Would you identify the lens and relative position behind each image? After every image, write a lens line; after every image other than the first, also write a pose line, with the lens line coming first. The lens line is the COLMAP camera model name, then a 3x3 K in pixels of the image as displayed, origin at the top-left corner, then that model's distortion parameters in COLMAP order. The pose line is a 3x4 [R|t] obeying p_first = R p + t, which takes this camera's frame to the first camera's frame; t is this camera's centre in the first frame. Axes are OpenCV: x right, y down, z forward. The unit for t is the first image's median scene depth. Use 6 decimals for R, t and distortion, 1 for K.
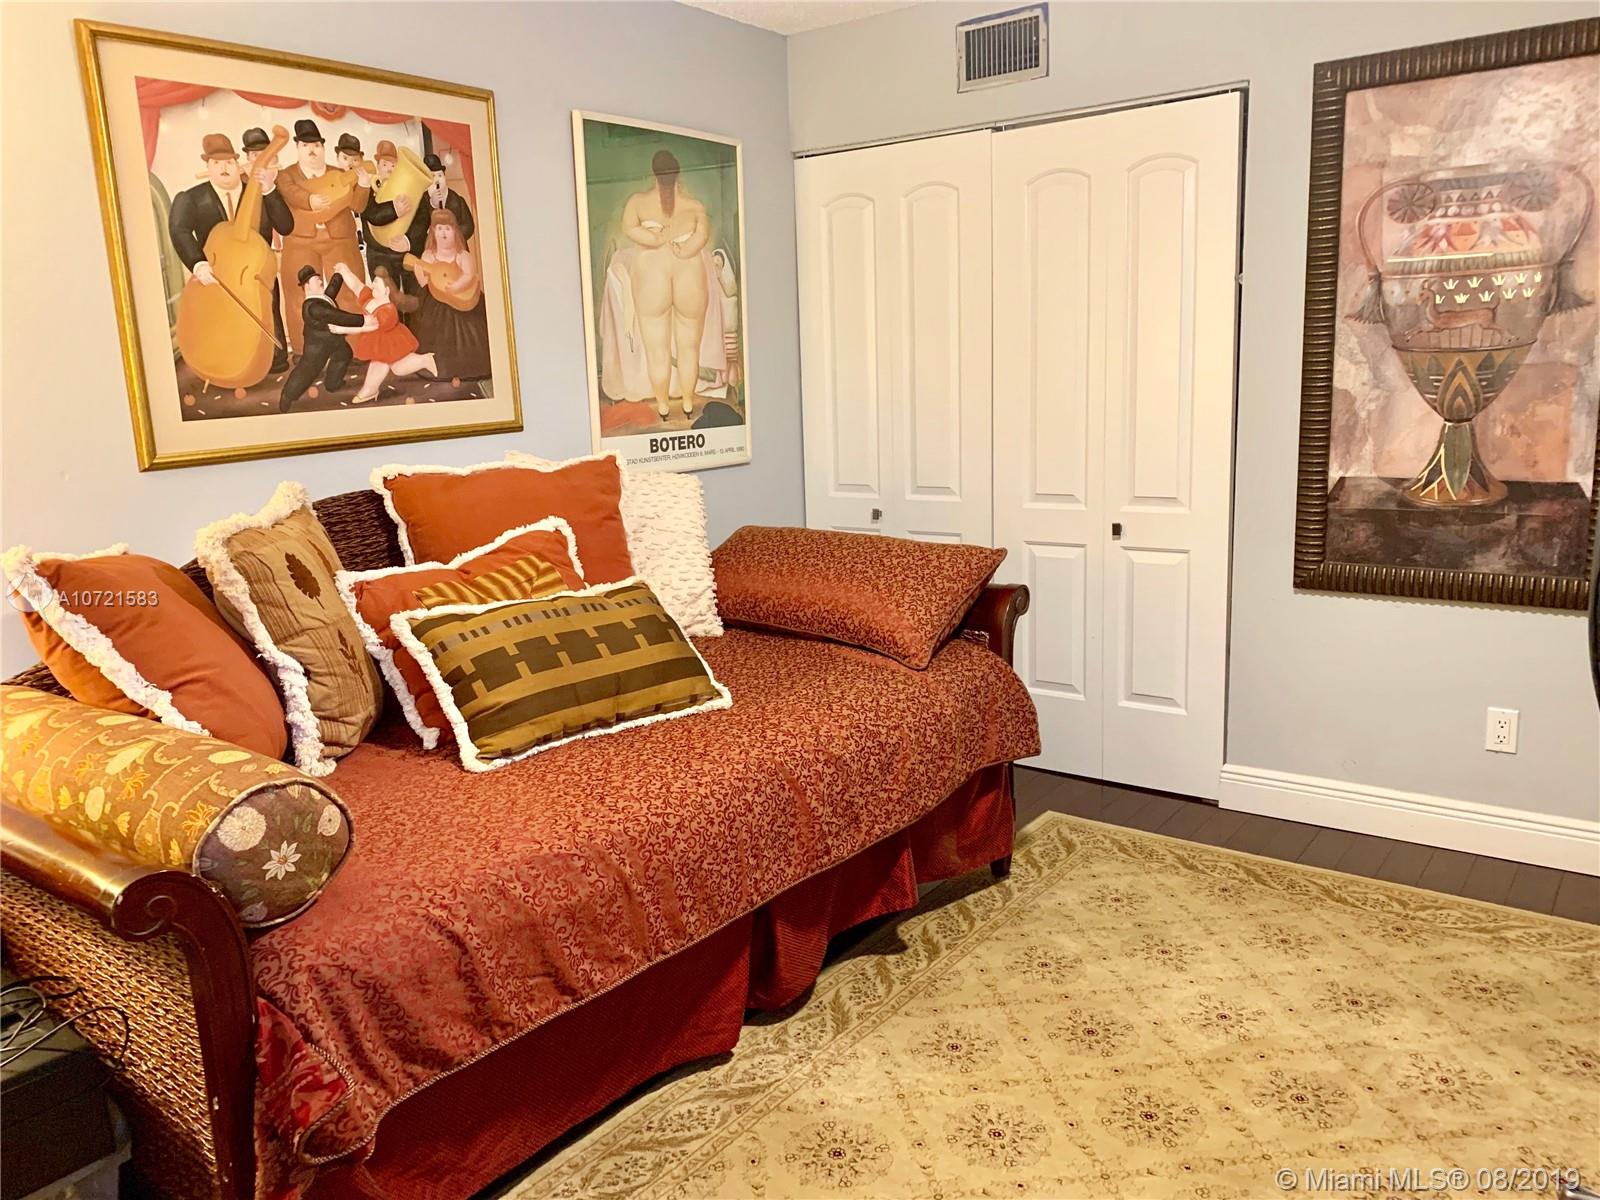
lens RADIAL K [[1211.1, 0, 791.0], [0, 1211.1, 593.0], [0, 0, 1]] dist [0.004970, 0.001077]
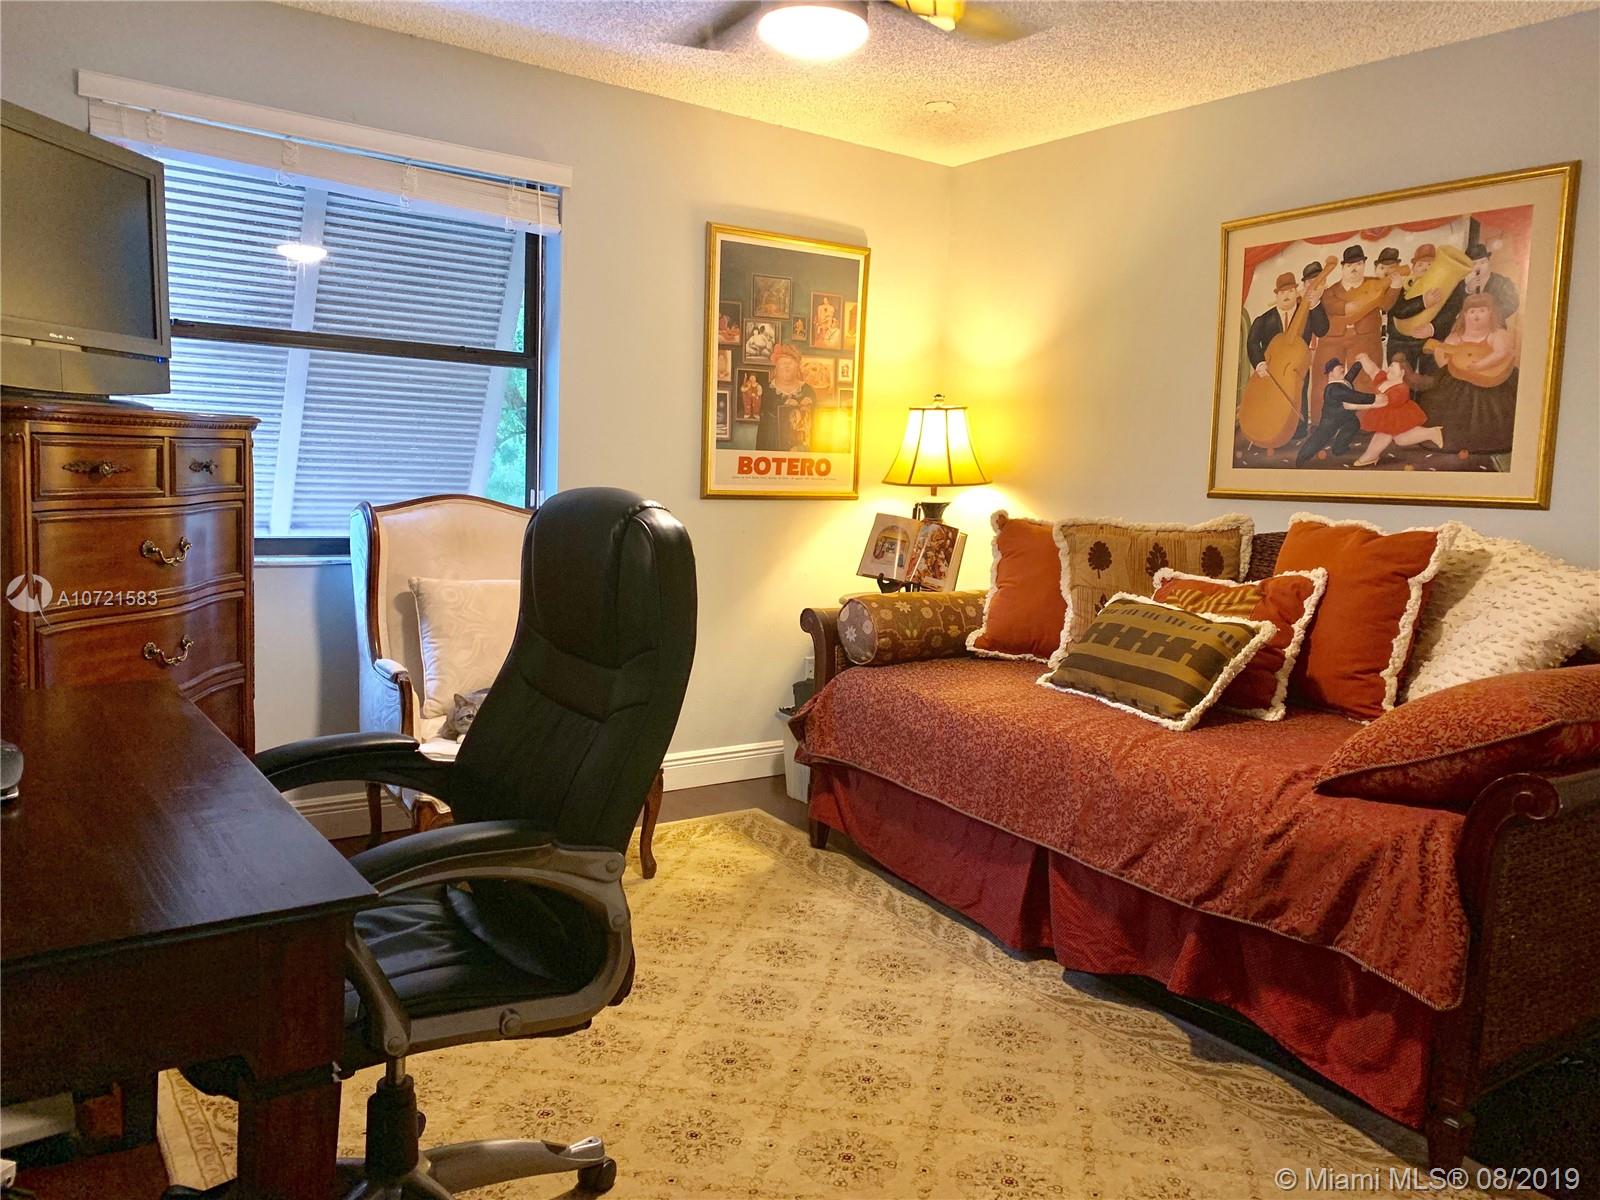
lens RADIAL K [[1211.1, 0, 791.0], [0, 1211.1, 593.0], [0, 0, 1]] dist [0.004970, 0.001077]
pose [[-0.314654, 0.130430, -0.940203, 1.002778], [-0.204237, 0.958011, 0.201251, -0.166090], [0.926974, 0.255349, -0.274803, 0.853899]]
